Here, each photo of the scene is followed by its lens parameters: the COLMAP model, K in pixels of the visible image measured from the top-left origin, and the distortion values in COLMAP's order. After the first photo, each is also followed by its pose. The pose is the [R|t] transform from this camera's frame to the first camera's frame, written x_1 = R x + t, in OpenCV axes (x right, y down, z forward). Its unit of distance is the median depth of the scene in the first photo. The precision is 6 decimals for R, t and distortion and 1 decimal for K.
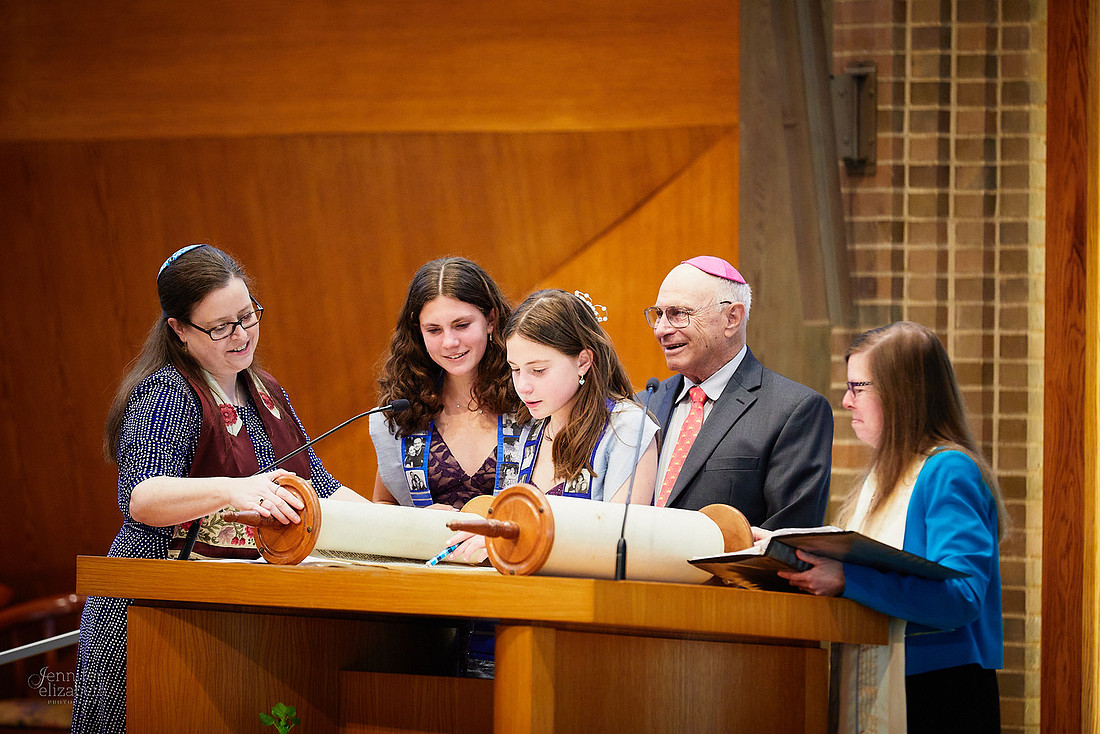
lens RADIAL K [[6377.5, 0, 550.0], [0, 6377.5, 367.0], [0, 0, 1]] dist [-0.278896, -4.848656]
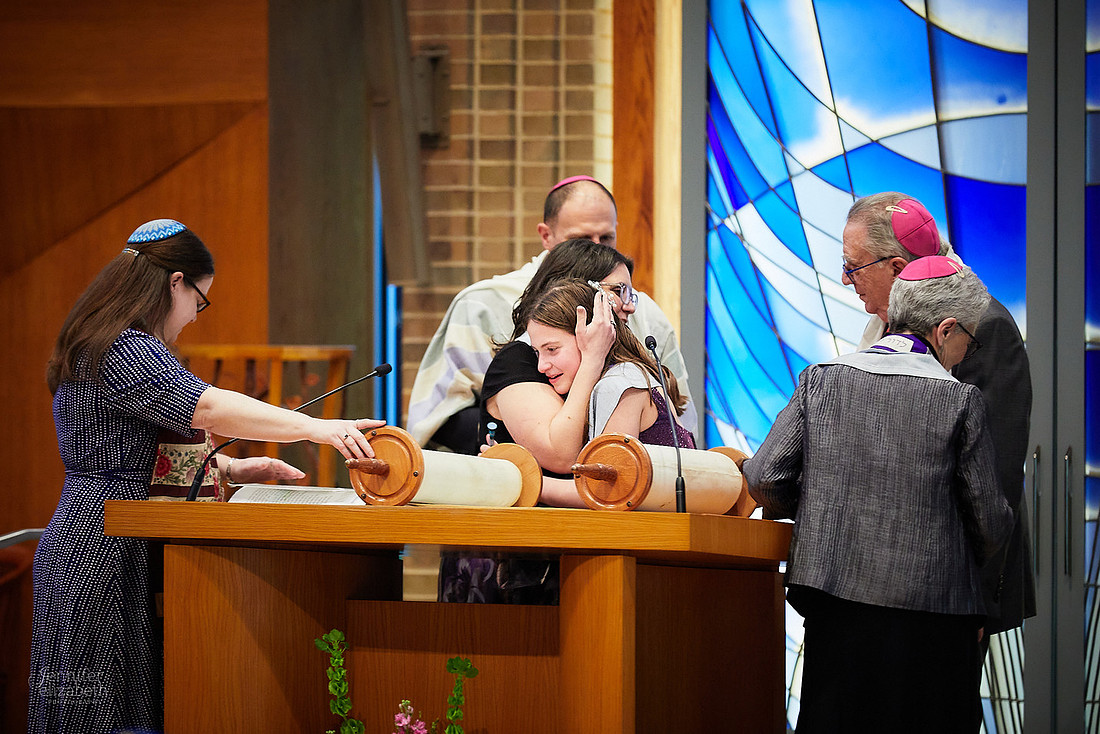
lens RADIAL K [[6377.5, 0, 550.0], [0, 6377.5, 367.0], [0, 0, 1]] dist [-0.278896, -4.848656]
pose [[0.958445, -0.008542, 0.285150, -0.246870], [0.006203, 0.999939, 0.009106, -0.002313], [-0.285210, -0.006959, 0.958440, -0.059993]]
